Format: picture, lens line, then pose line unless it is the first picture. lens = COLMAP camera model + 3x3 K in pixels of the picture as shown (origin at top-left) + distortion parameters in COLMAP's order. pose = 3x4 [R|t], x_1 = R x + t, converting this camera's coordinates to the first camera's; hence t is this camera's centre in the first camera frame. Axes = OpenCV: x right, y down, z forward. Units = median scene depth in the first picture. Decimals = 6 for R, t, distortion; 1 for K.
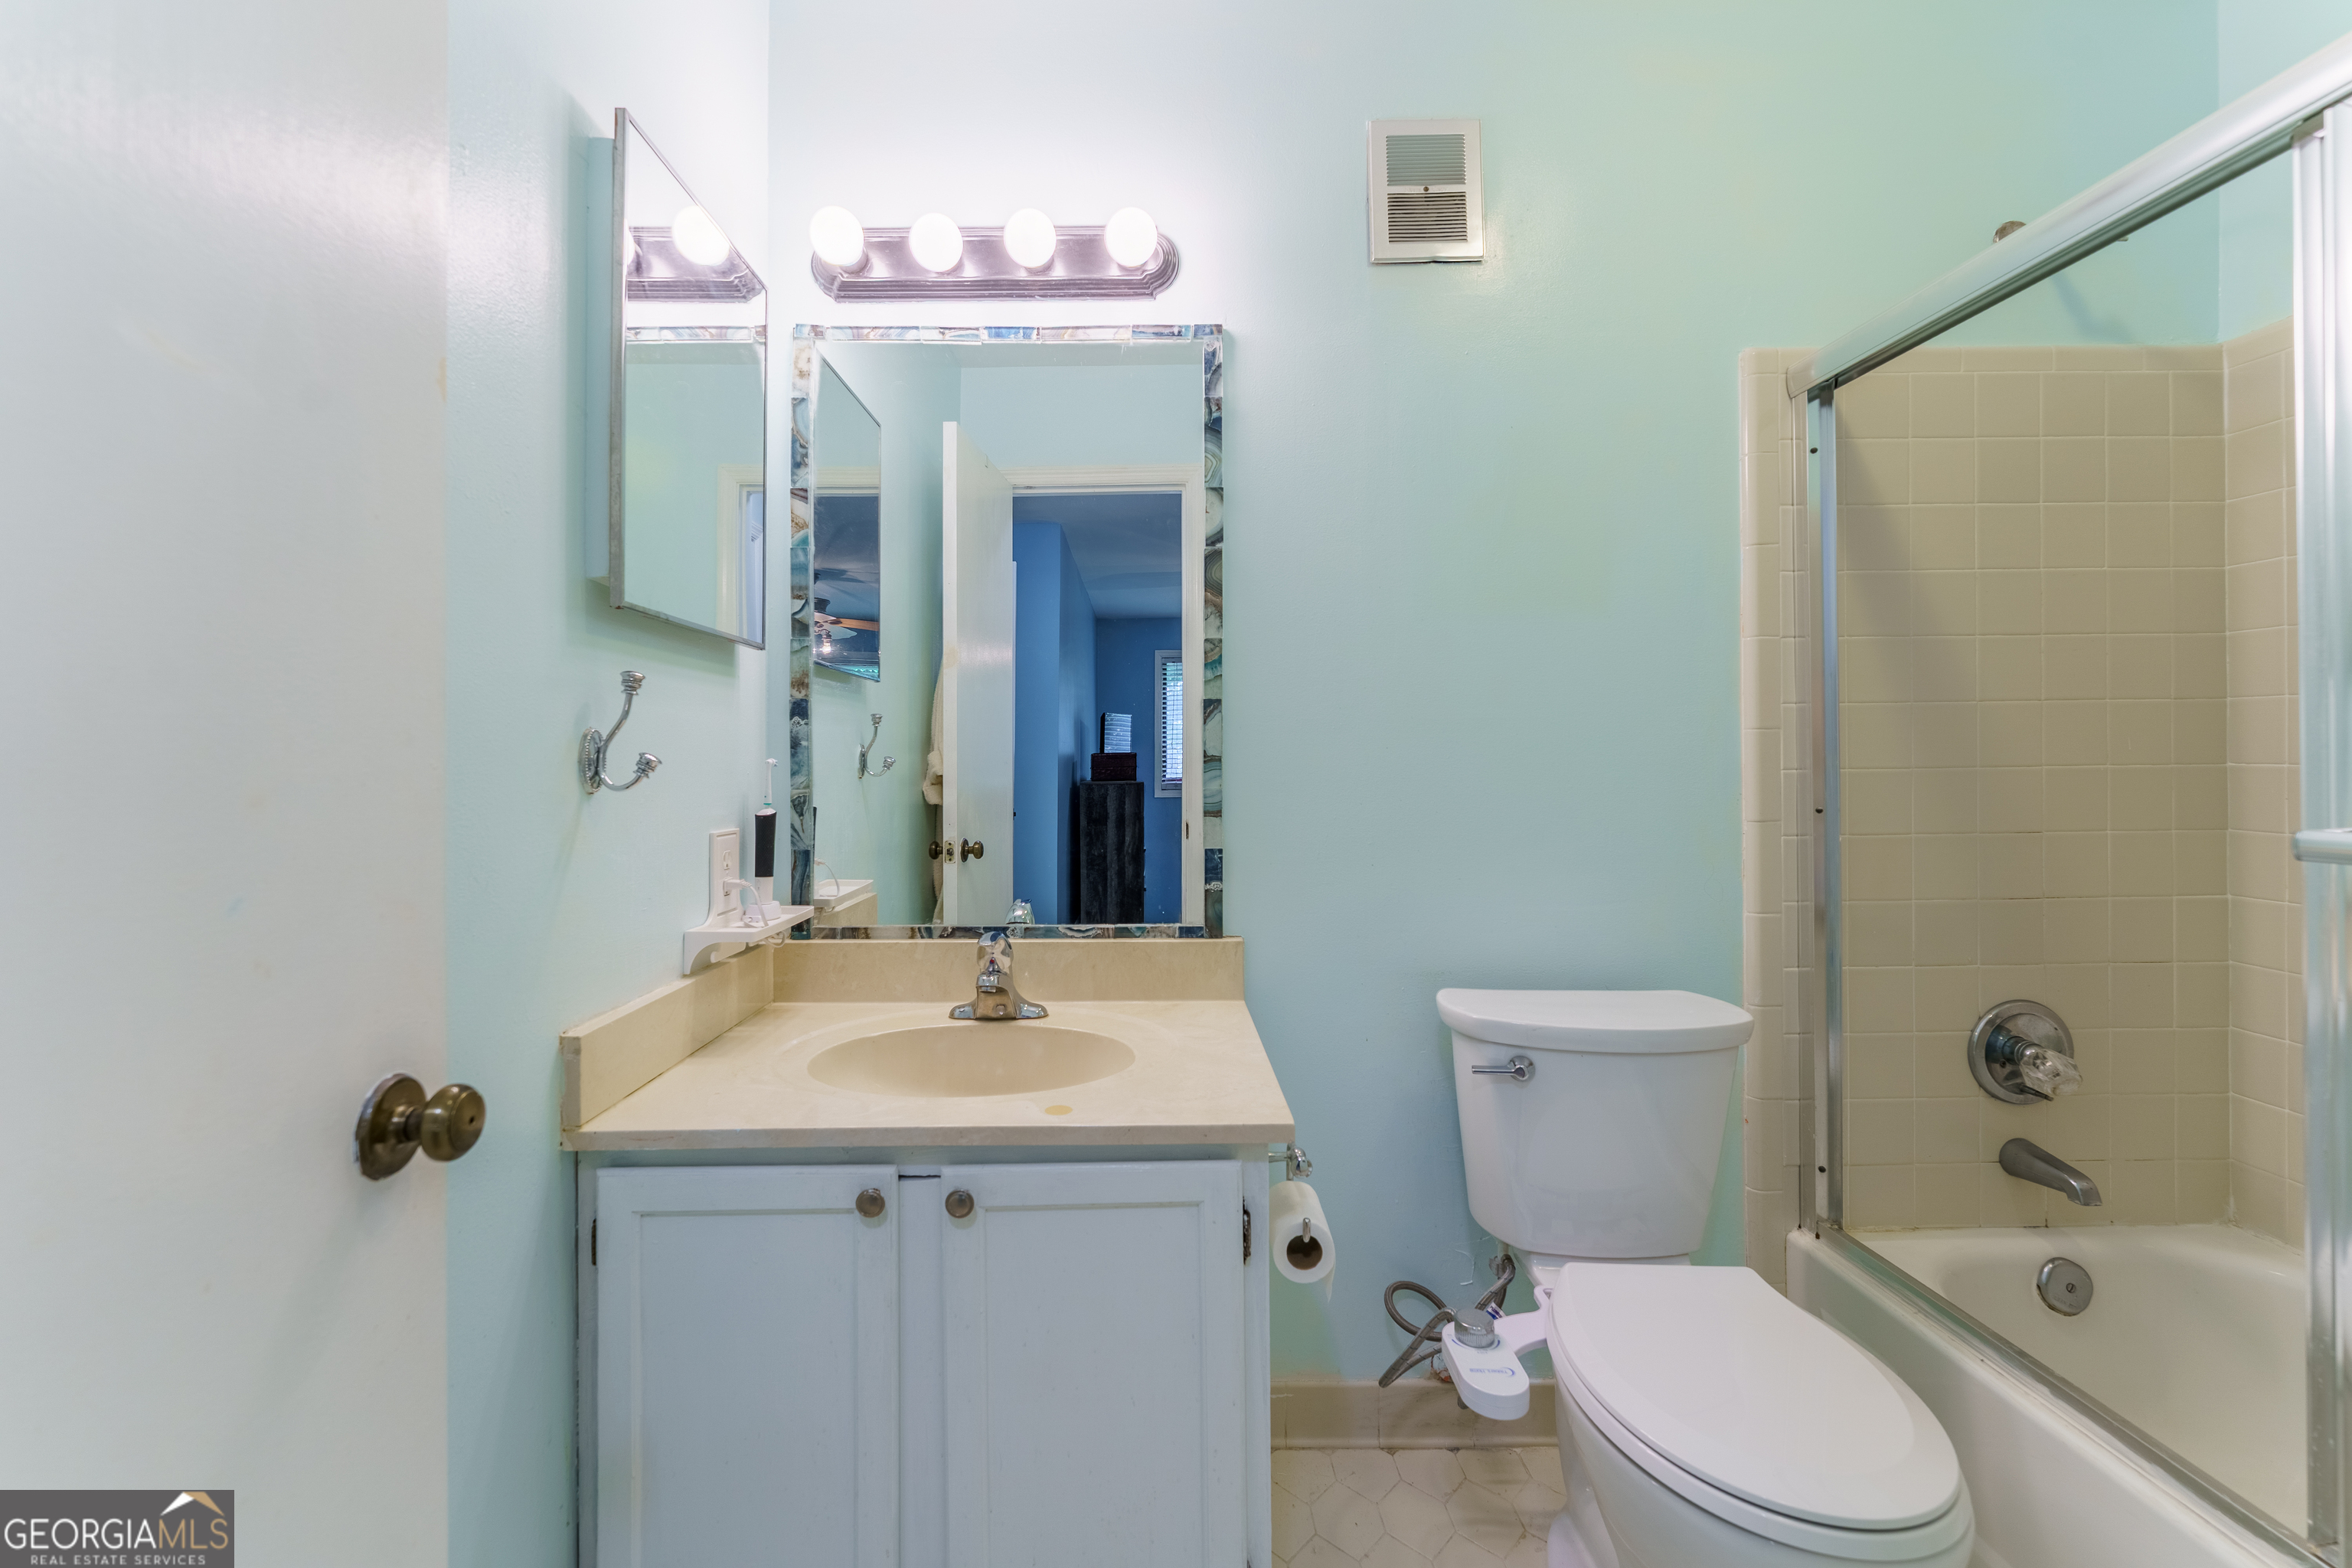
lens RADIAL K [[957.3, 0, 1169.2], [0, 957.3, 758.7], [0, 0, 1]] dist [-0.000272, -0.000144]
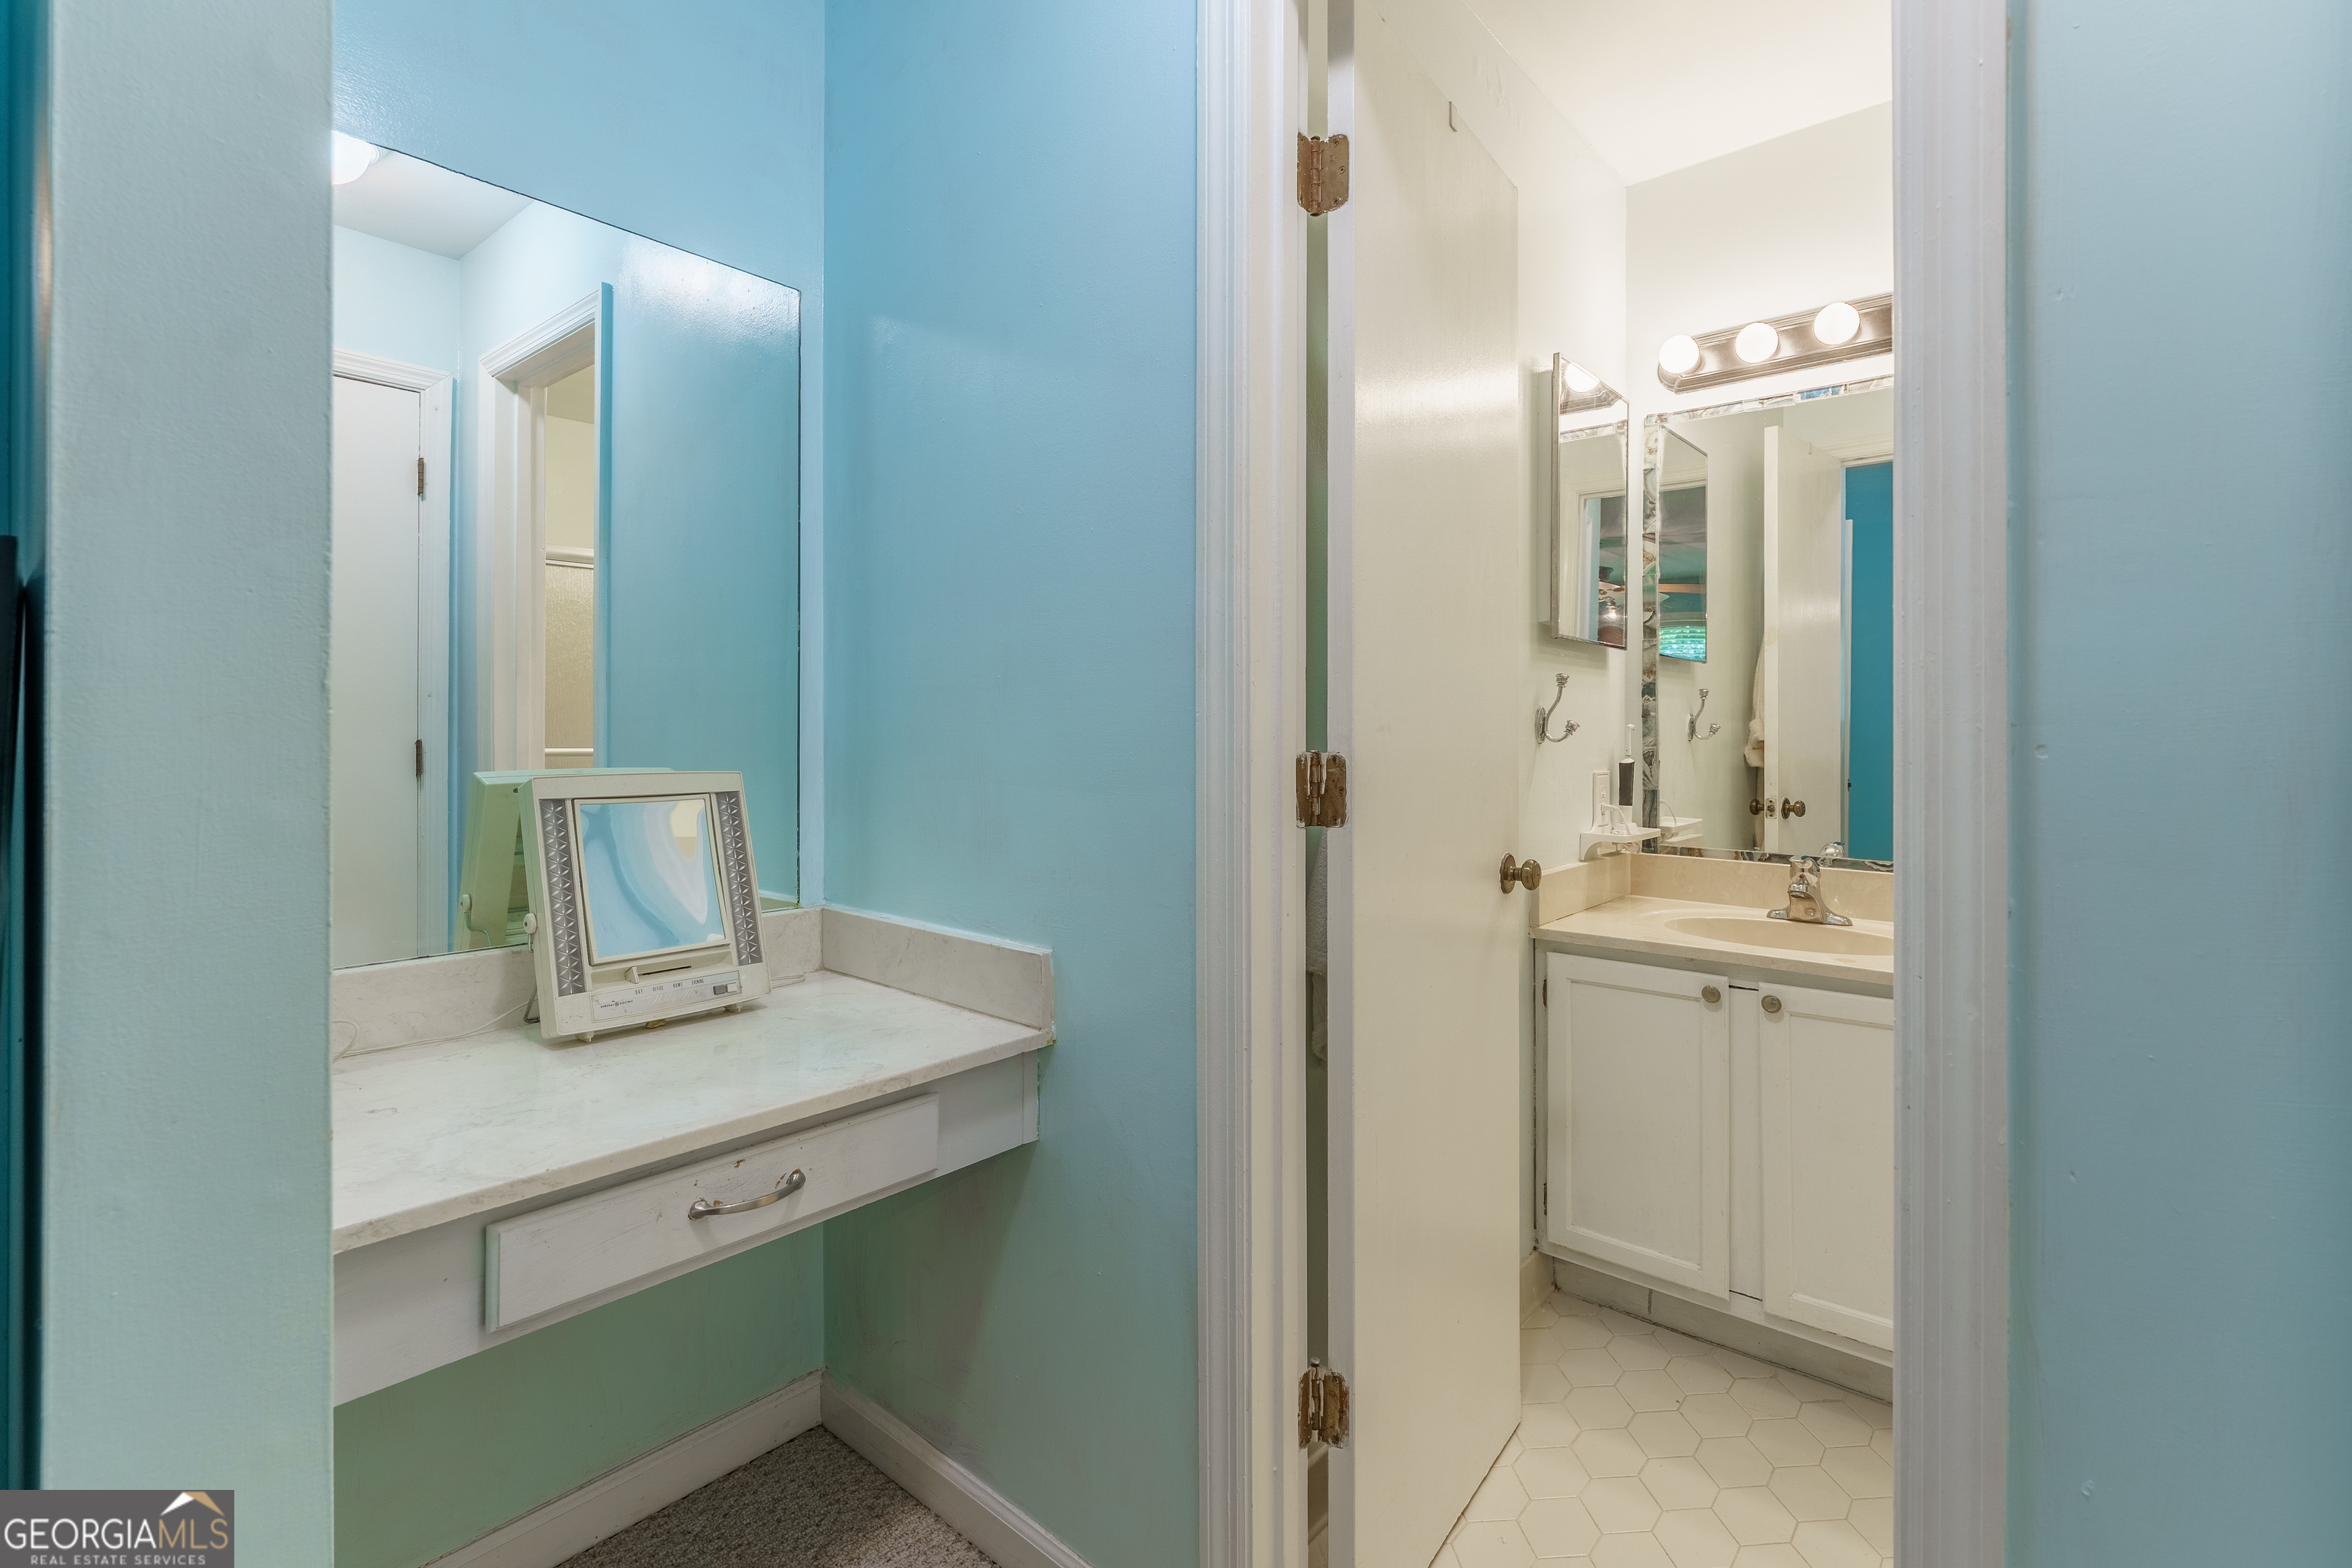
lens RADIAL K [[1057.3, 0, 1183.7], [0, 1057.3, 708.0], [0, 0, 1]] dist [0.000892, 0.000023]
pose [[0.739805, -0.003545, -0.672812, 0.156932], [-0.007607, 0.999878, -0.013632, 0.001971], [0.672778, 0.015203, 0.739688, -0.623388]]
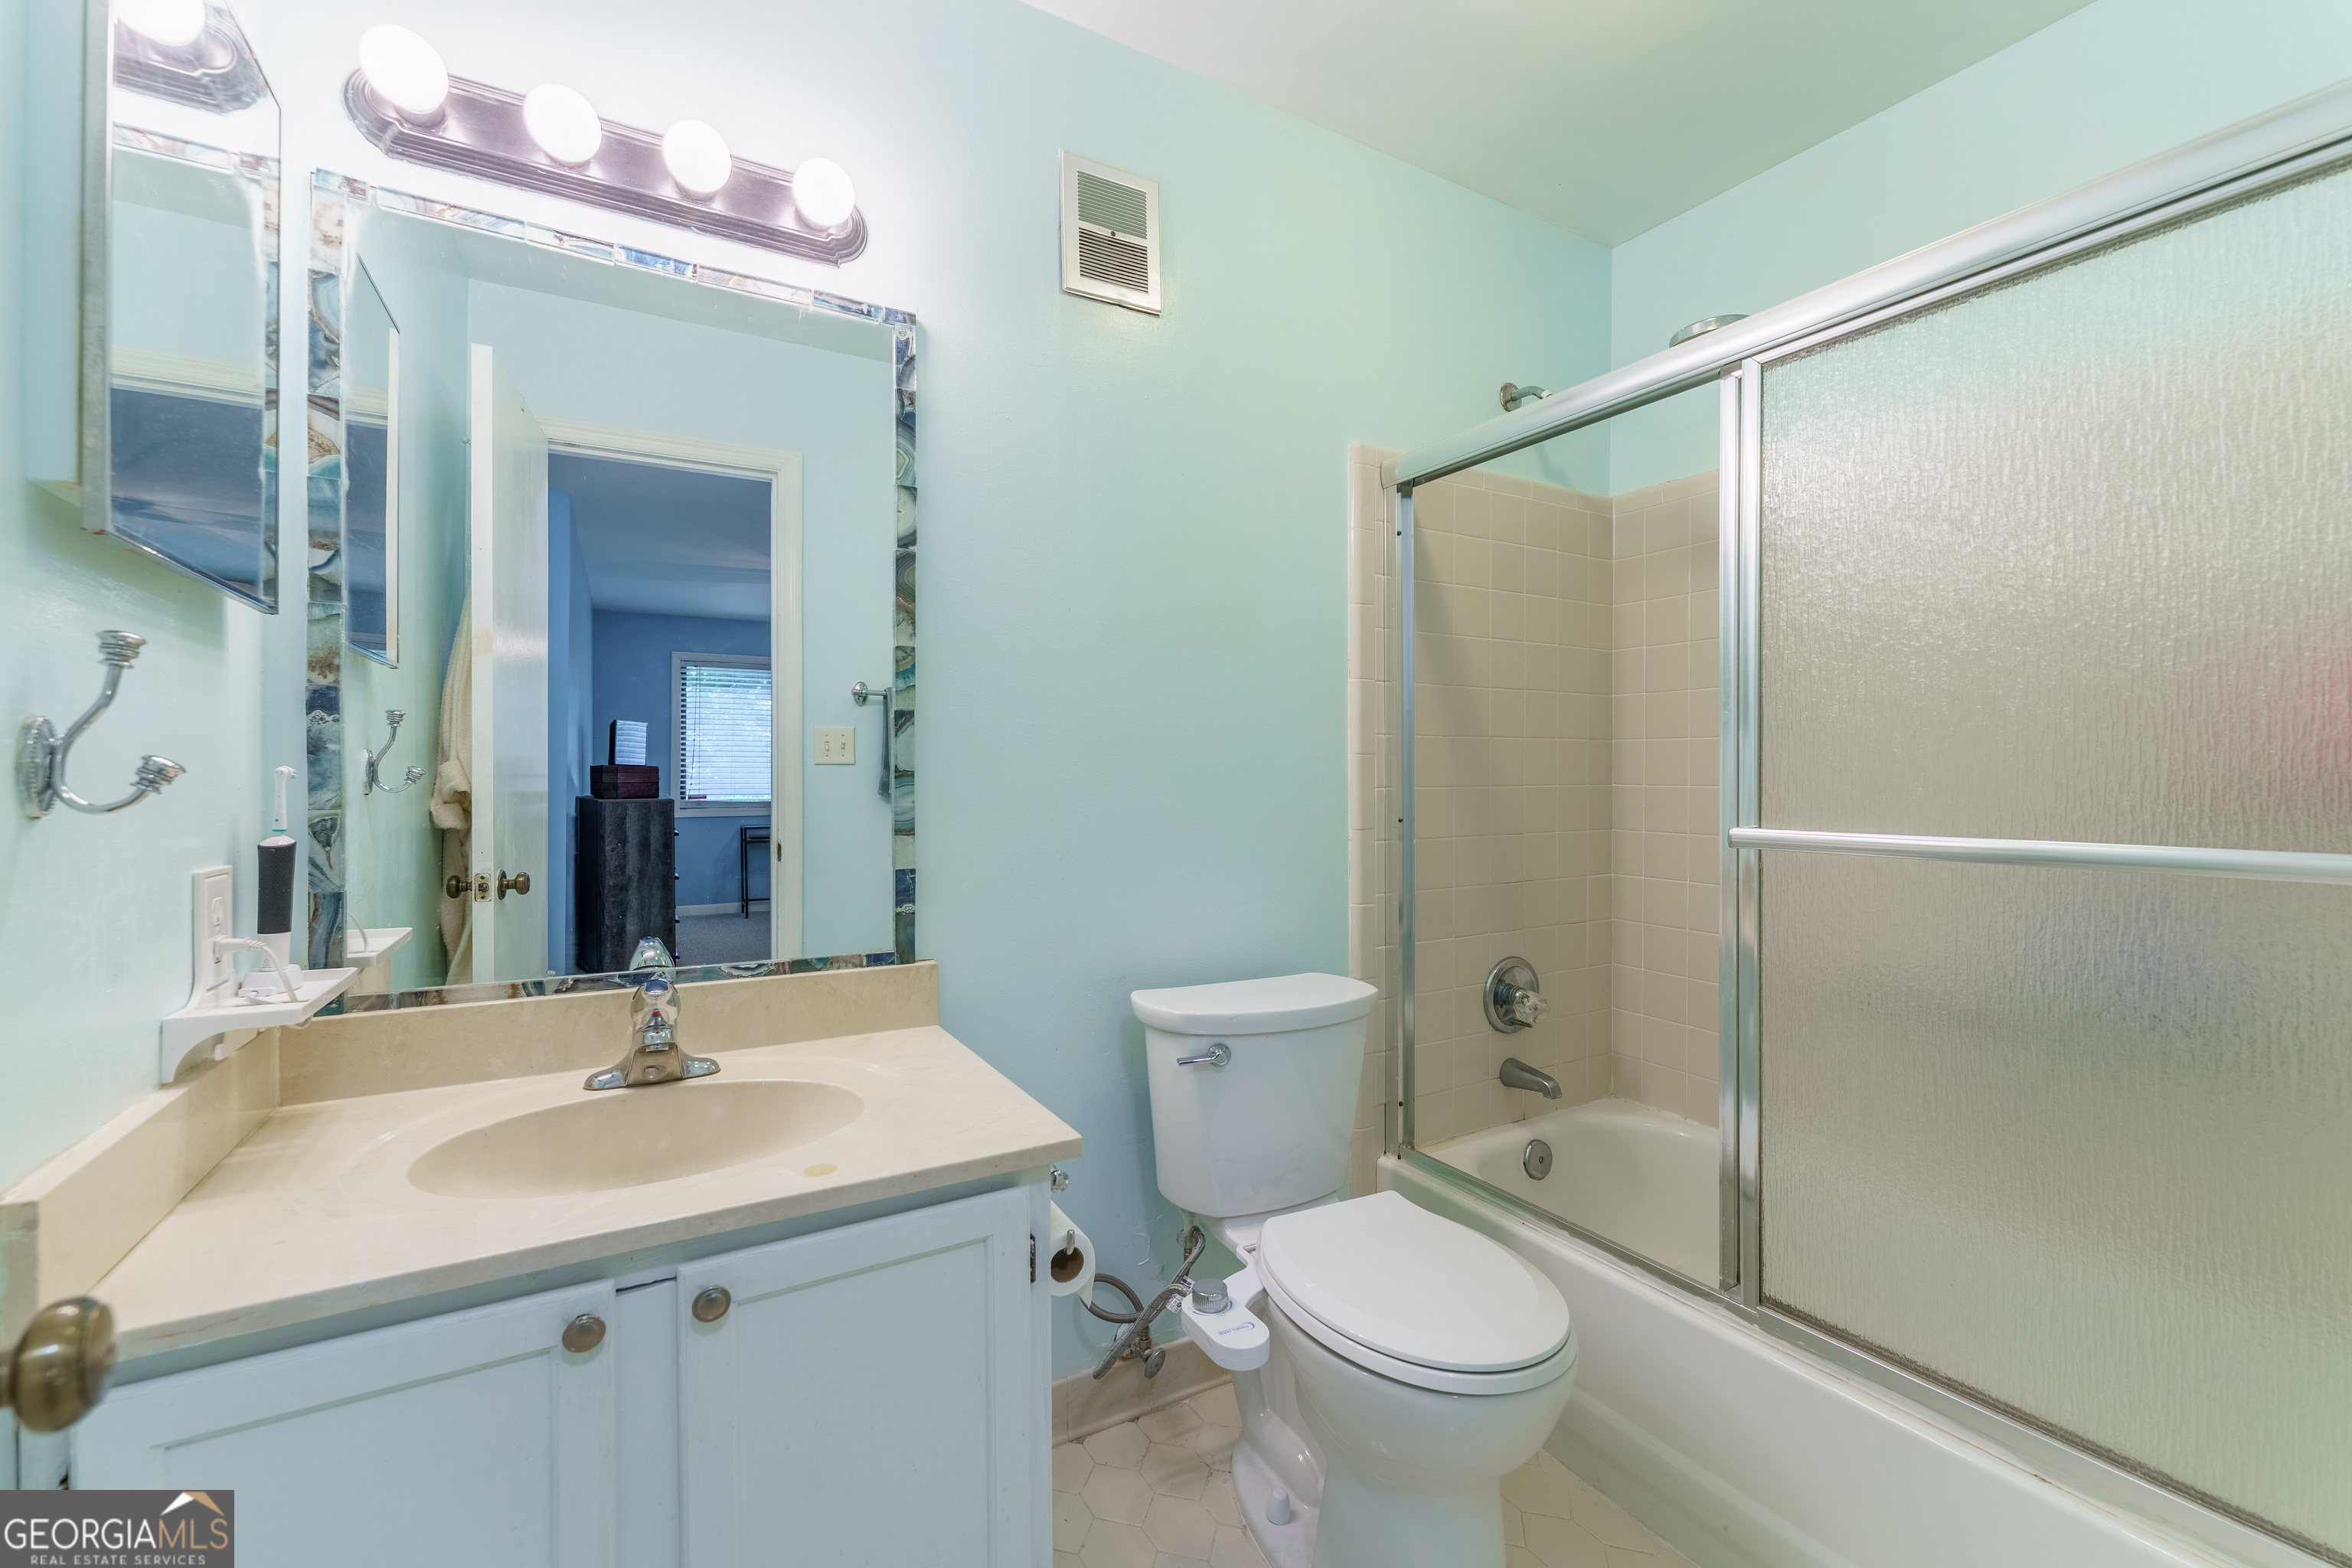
lens RADIAL K [[941.3, 0, 1176.0], [0, 941.3, 784.0], [0, 0, 1]] dist [0.000509, -0.000634]
pose [[0.873667, 0.005234, 0.486496, -0.171252], [-0.009257, 0.999940, 0.005868, 0.002086], [-0.486436, -0.009630, 0.873663, 0.058429]]
